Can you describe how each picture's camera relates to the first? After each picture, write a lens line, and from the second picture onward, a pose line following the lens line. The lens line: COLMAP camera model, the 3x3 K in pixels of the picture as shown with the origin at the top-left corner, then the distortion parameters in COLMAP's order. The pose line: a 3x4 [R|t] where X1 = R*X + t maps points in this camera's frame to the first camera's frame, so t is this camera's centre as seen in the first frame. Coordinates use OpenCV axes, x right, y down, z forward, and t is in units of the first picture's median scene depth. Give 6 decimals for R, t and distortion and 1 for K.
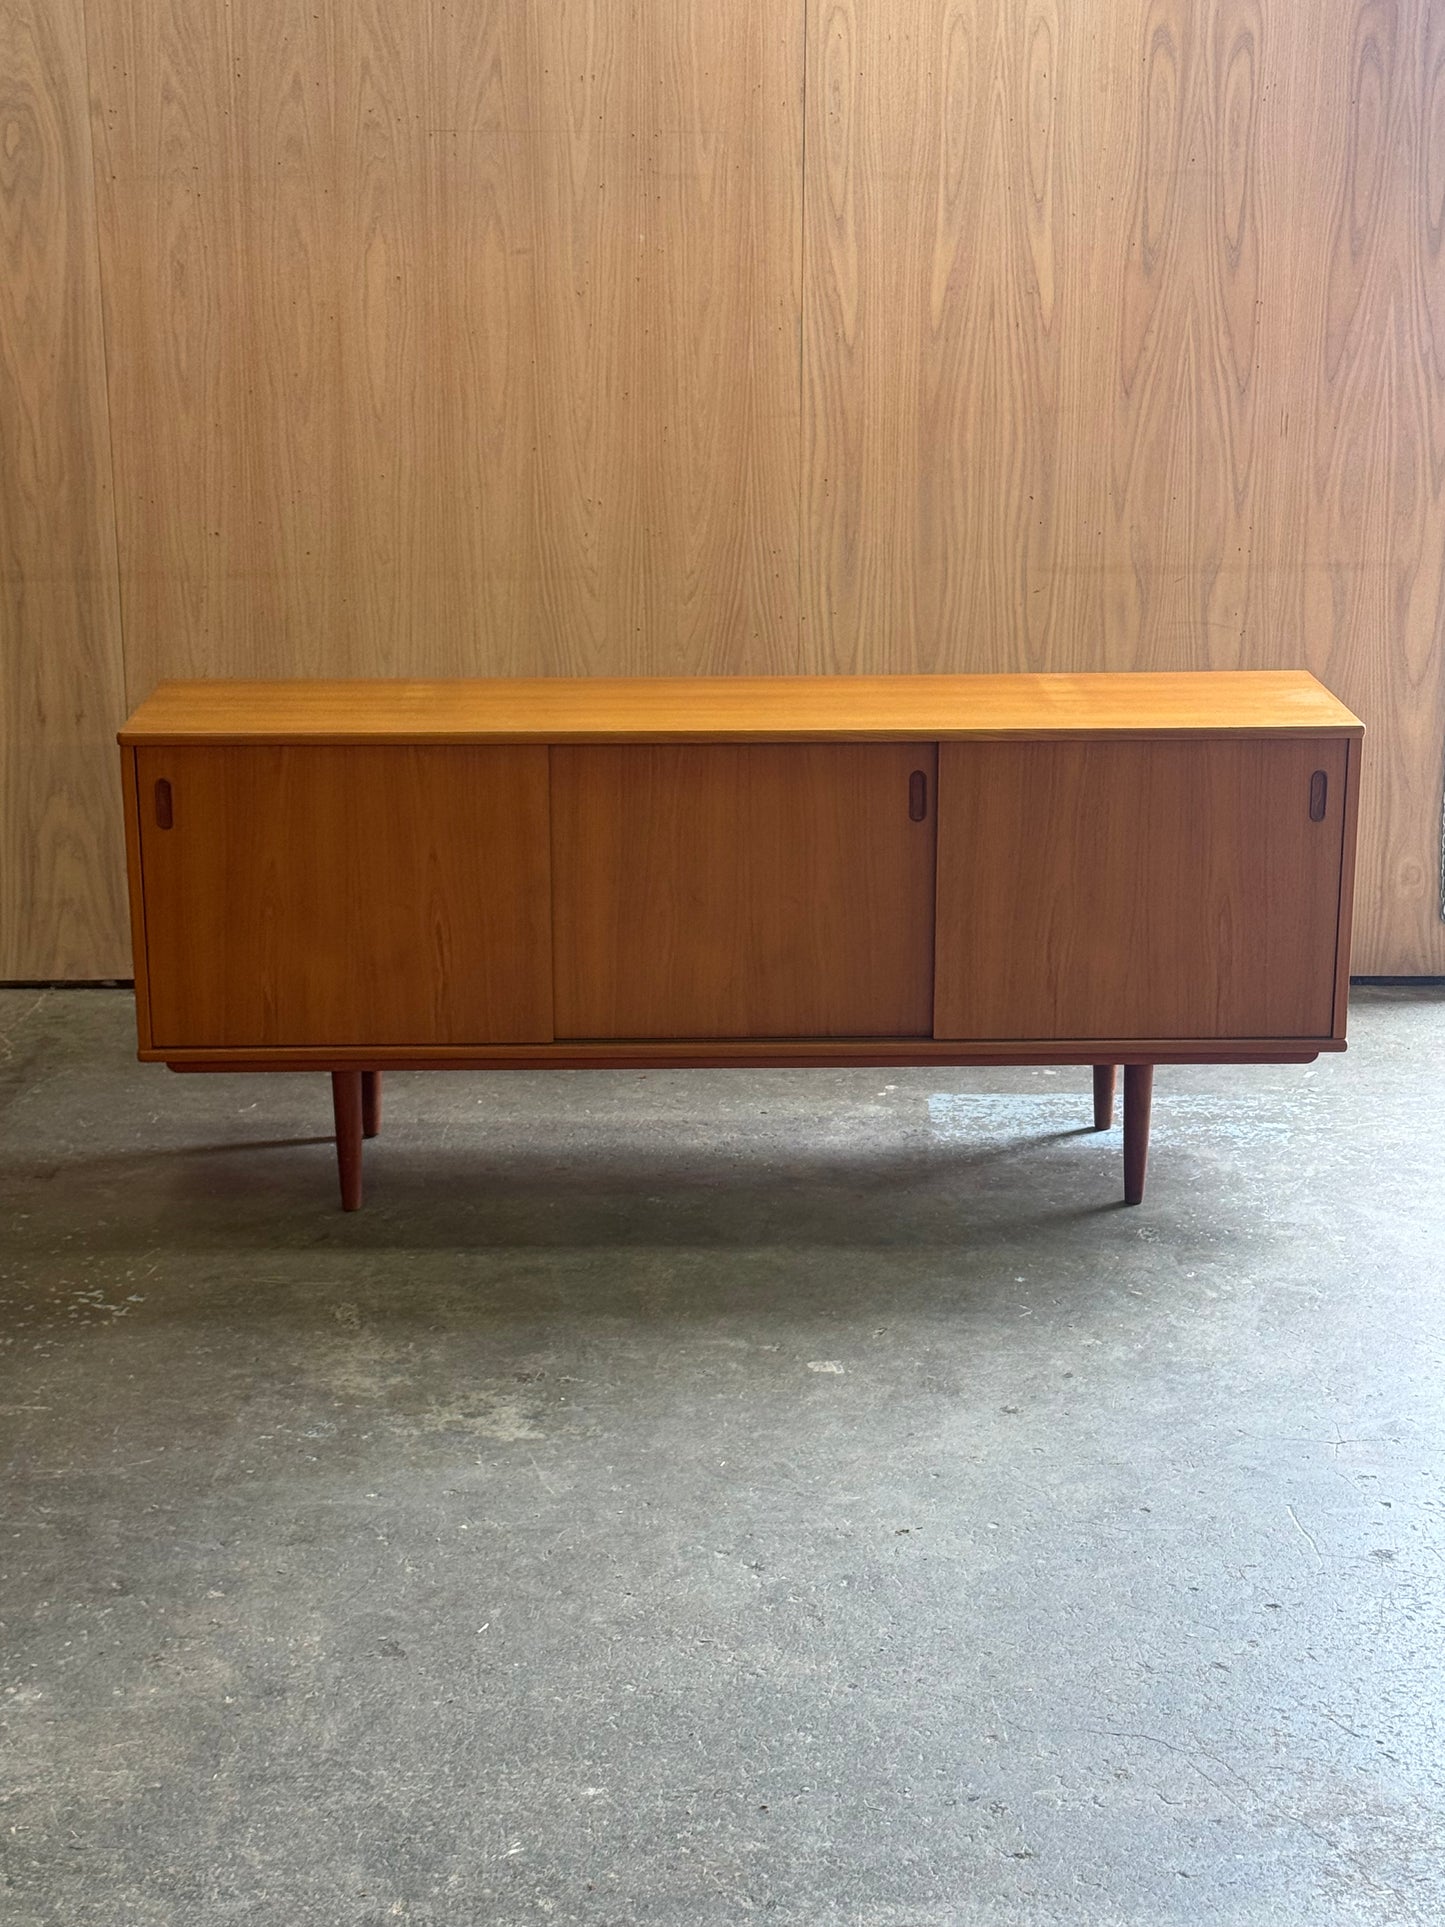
lens RADIAL K [[3134.4, 0, 722.5], [0, 3134.4, 963.5], [0, 0, 1]] dist [0.175033, -0.241975]
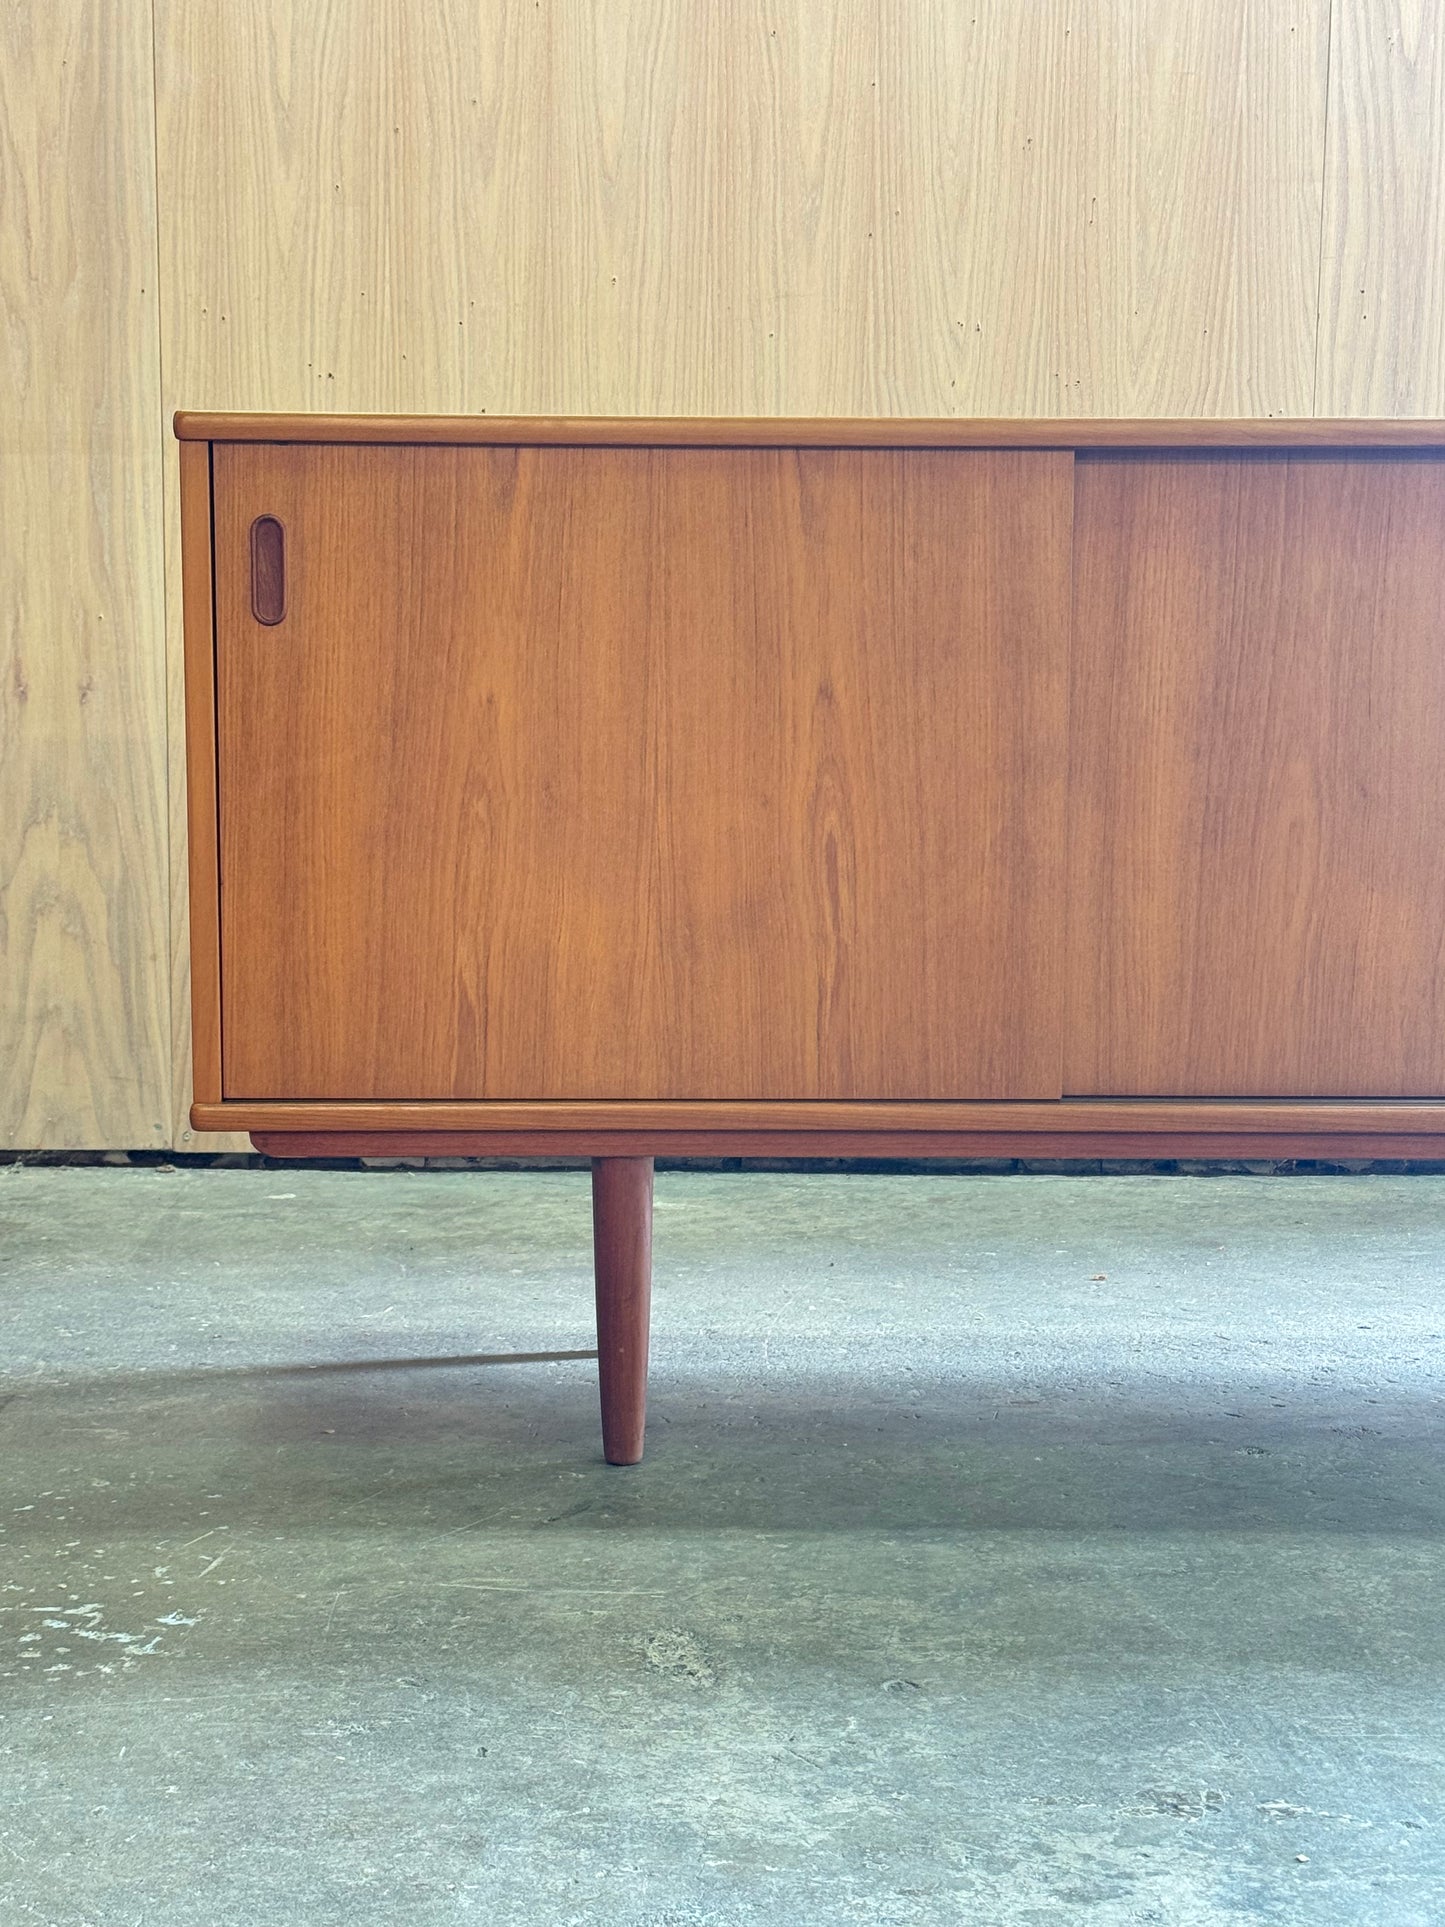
lens RADIAL K [[3134.4, 0, 722.5], [0, 3134.4, 963.5], [0, 0, 1]] dist [0.175033, -0.241975]
pose [[0.999965, 0.007022, 0.004528, -0.091295], [-0.006185, 0.986464, -0.163862, 0.070670], [-0.005617, 0.163828, 0.986473, 0.447396]]
